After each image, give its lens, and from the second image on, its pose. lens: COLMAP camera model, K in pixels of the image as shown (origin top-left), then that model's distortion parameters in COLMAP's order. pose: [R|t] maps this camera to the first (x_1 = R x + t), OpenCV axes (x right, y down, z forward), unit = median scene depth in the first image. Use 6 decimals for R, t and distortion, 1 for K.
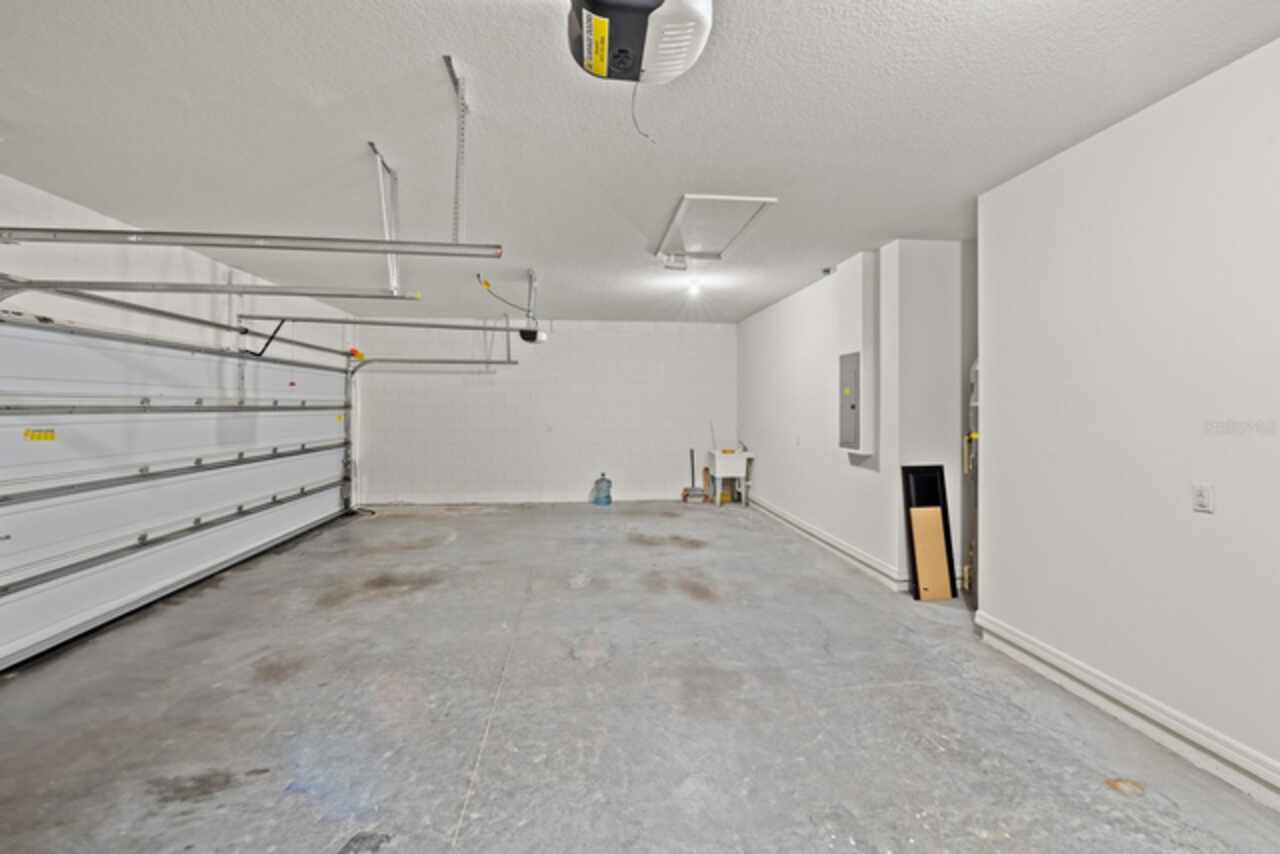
lens RADIAL K [[524.1, 0, 640.5], [0, 524.1, 404.7], [0, 0, 1]] dist [-0.000974, -0.000109]
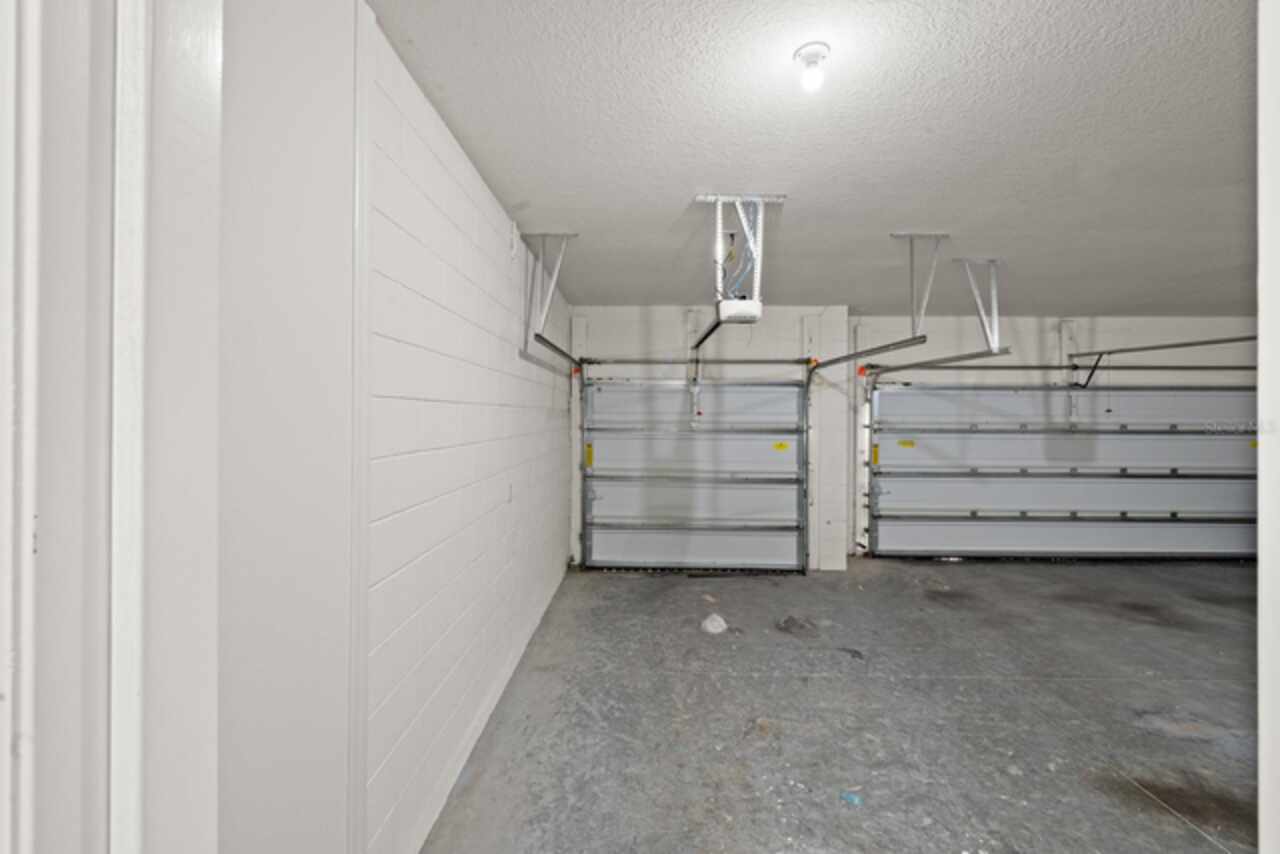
lens RADIAL K [[513.6, 0, 640.0], [0, 513.6, 427.0], [0, 0, 1]] dist [0.000343, 0.000053]
pose [[-0.120123, 0.015276, -0.992641, 0.673103], [-0.002371, 0.999874, 0.015675, -0.024297], [0.992756, 0.004236, -0.120072, 0.186670]]
